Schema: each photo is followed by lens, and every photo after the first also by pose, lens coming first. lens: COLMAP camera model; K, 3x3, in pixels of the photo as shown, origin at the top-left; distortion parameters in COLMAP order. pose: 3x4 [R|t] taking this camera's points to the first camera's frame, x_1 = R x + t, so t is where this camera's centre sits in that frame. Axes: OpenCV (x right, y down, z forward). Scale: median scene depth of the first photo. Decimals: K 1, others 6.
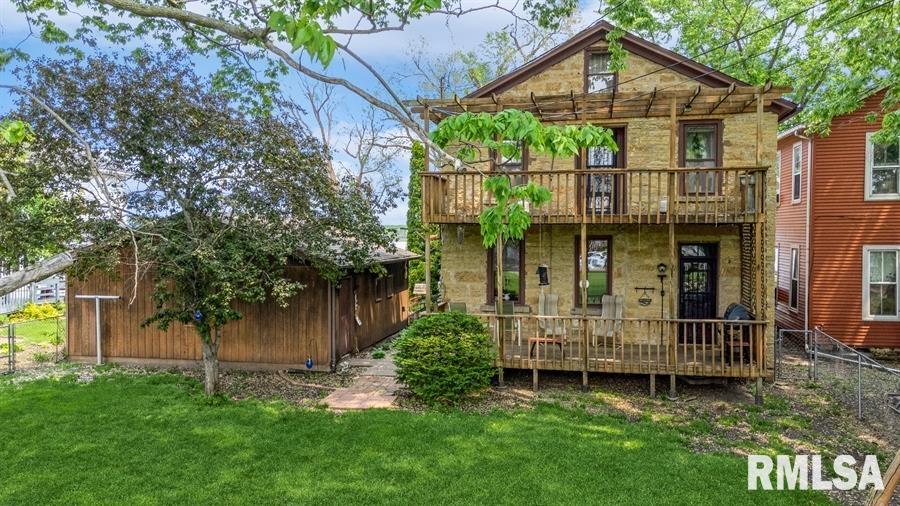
lens RADIAL K [[684.0, 0, 451.7], [0, 684.0, 236.3], [0, 0, 1]] dist [0.048735, 0.001659]
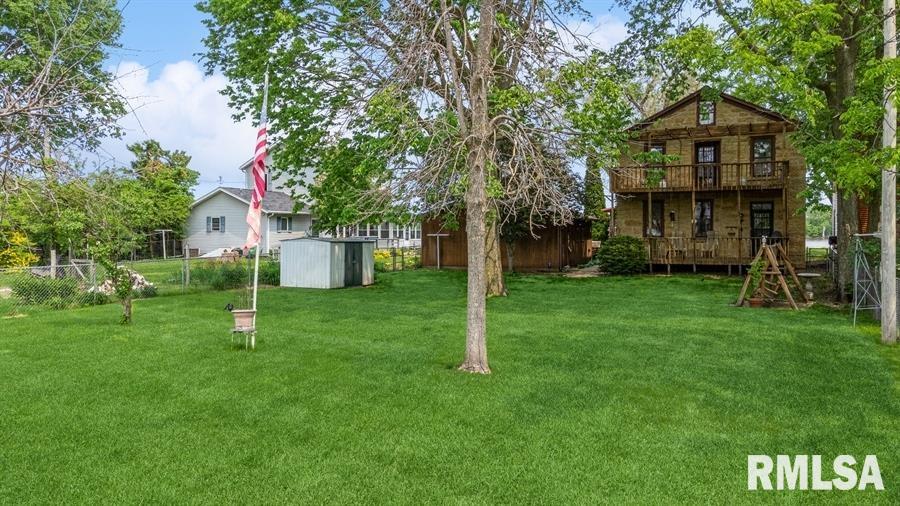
lens RADIAL K [[684.0, 0, 451.7], [0, 684.0, 236.3], [0, 0, 1]] dist [0.048735, 0.001659]
pose [[0.977915, -0.000987, -0.209001, -0.072258], [0.001157, 0.999999, 0.000694, 0.101148], [0.209000, -0.000920, 0.977915, -1.015713]]
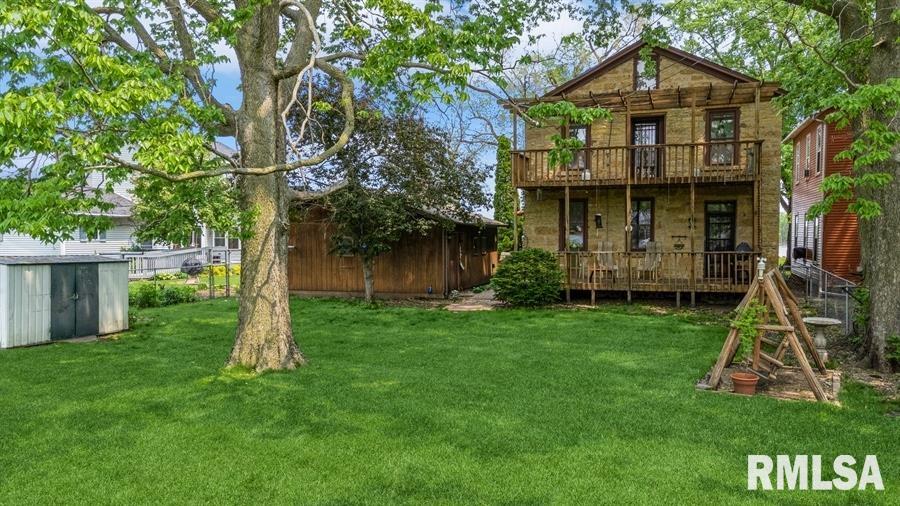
lens RADIAL K [[698.2, 0, 439.6], [0, 698.2, 254.8], [0, 0, 1]] dist [0.042550, -0.000133]
pose [[0.991627, 0.001040, -0.129130, -0.003972], [0.001590, 0.999793, 0.020262, 0.085170], [0.129125, -0.020298, 0.991421, -0.422244]]
